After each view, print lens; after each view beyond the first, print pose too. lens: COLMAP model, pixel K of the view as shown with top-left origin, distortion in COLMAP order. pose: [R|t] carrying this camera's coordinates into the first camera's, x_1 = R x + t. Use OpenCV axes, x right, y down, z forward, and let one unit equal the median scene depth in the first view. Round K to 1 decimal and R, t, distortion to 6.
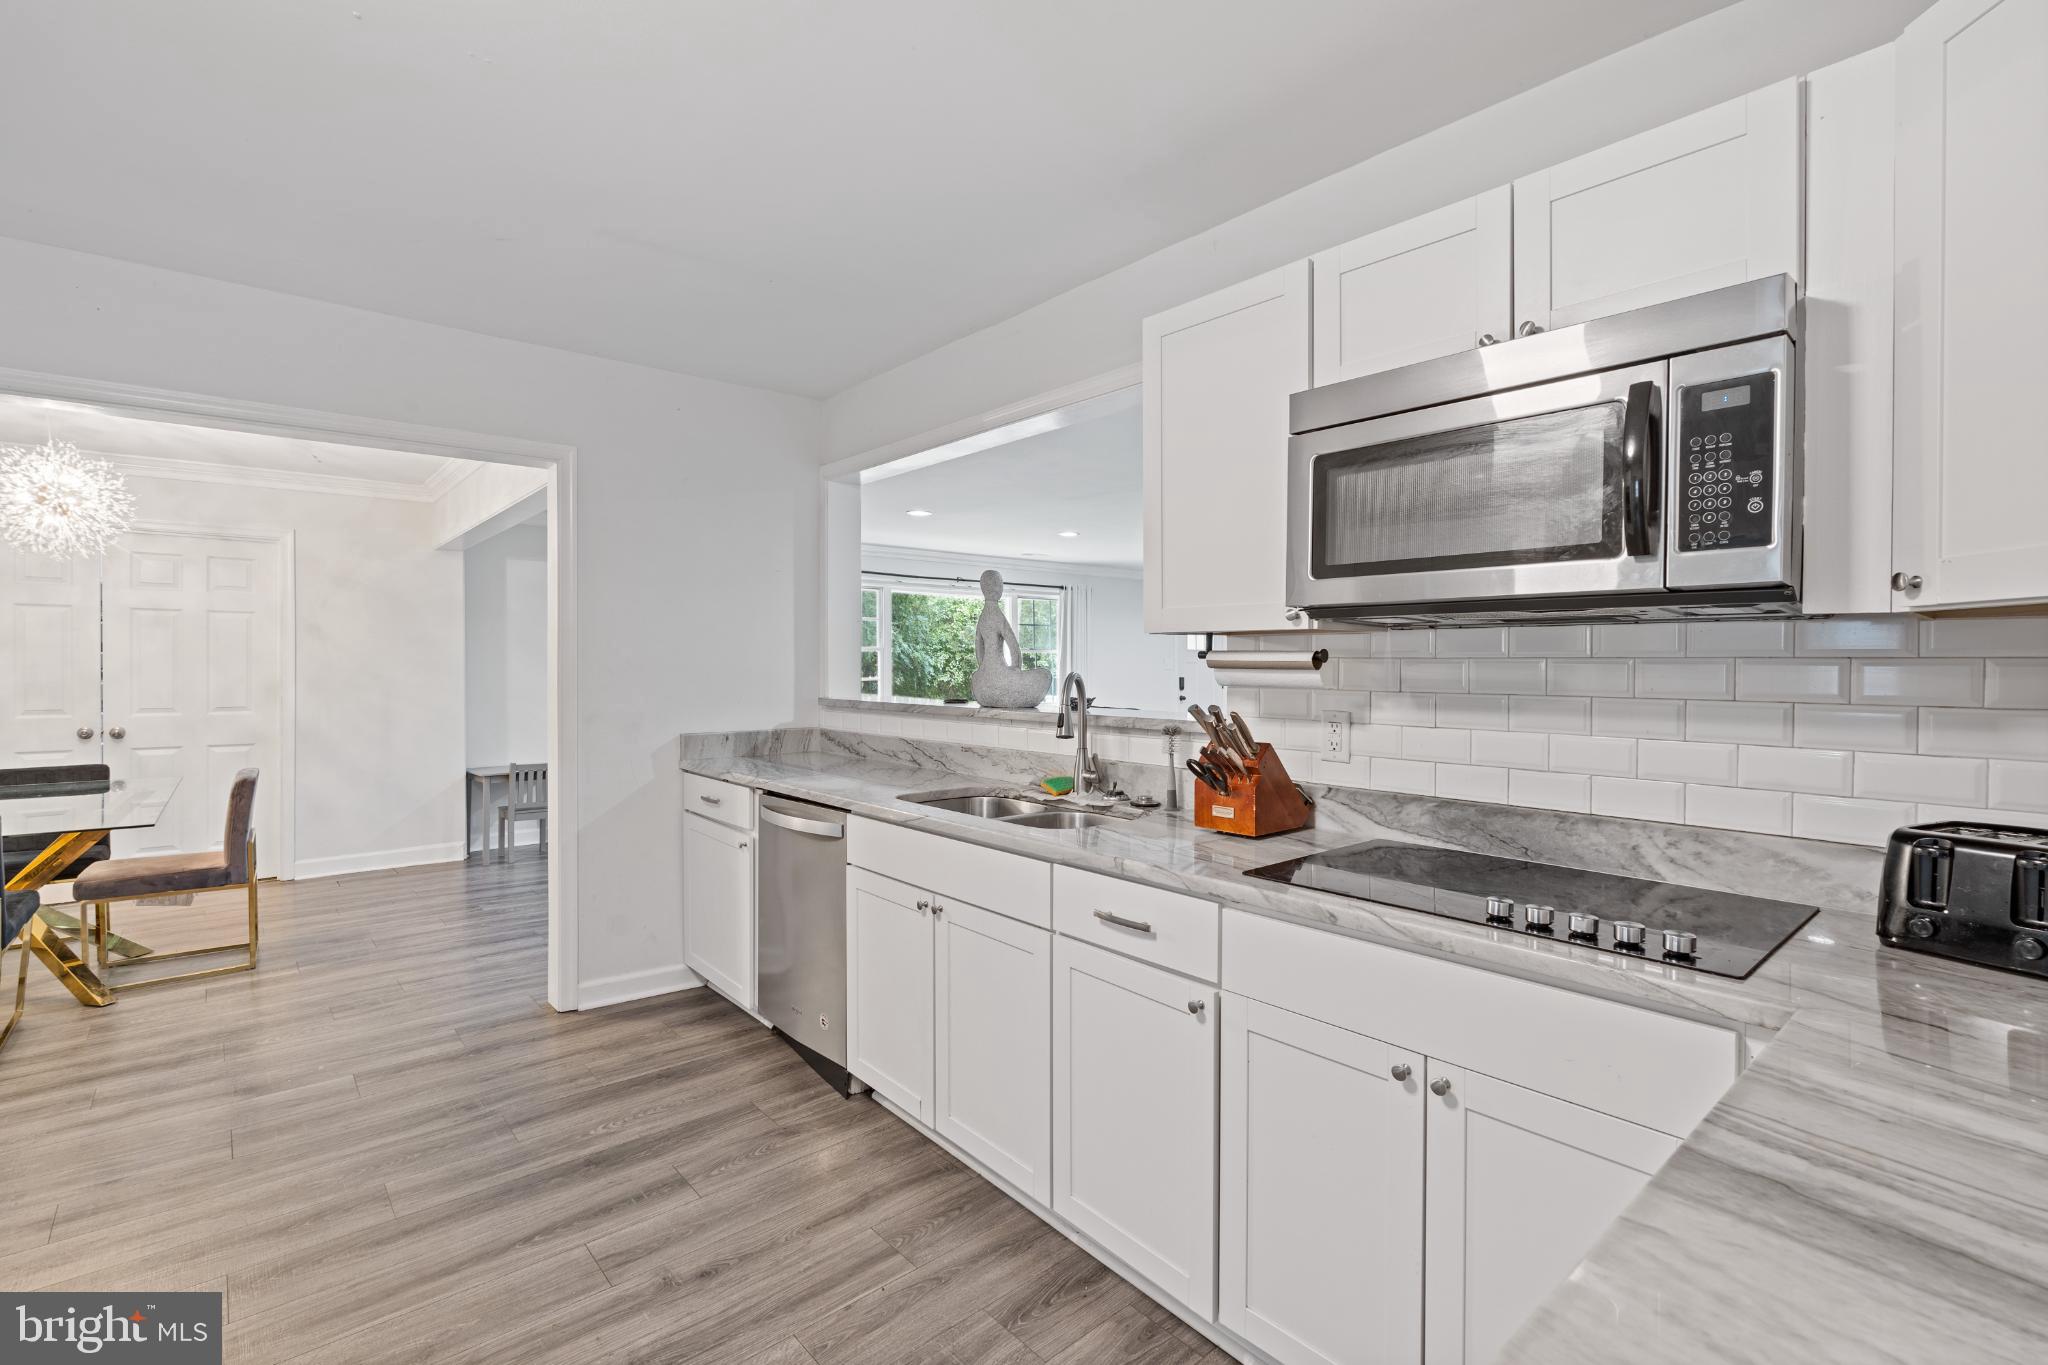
lens RADIAL K [[926.9, 0, 1027.6], [0, 926.9, 672.0], [0, 0, 1]] dist [-0.009428, -0.000197]
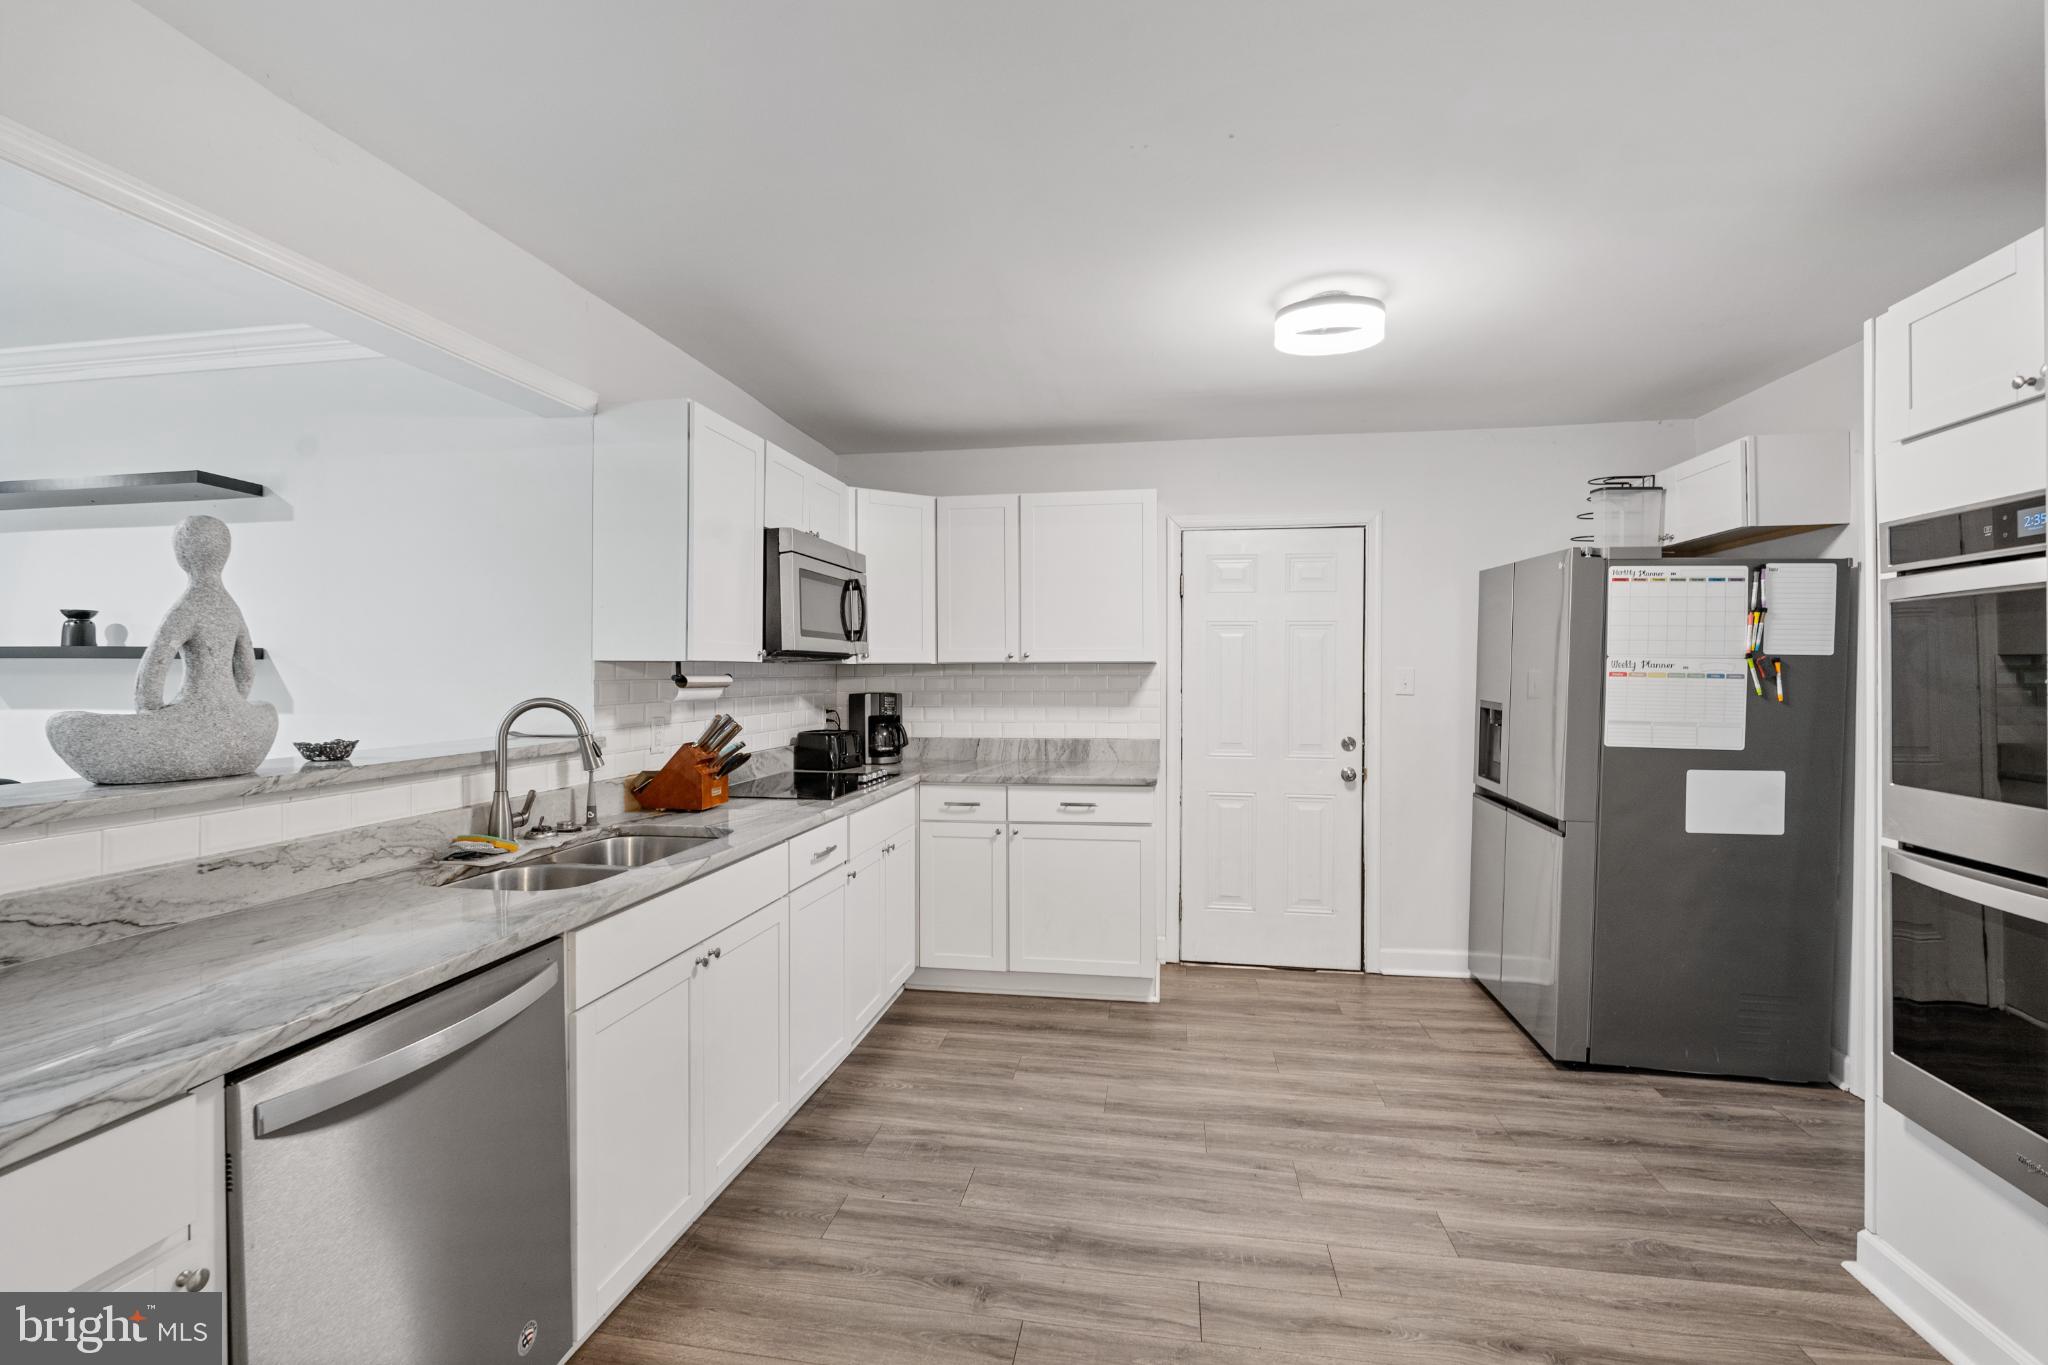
lens RADIAL K [[926.9, 0, 1019.8], [0, 926.9, 679.0], [0, 0, 1]] dist [-0.009428, -0.000197]
pose [[-0.631113, -0.006075, 0.775667, -1.157124], [0.010556, 0.999809, 0.016419, -0.034681], [-0.775619, 0.018550, -0.630929, 1.540283]]
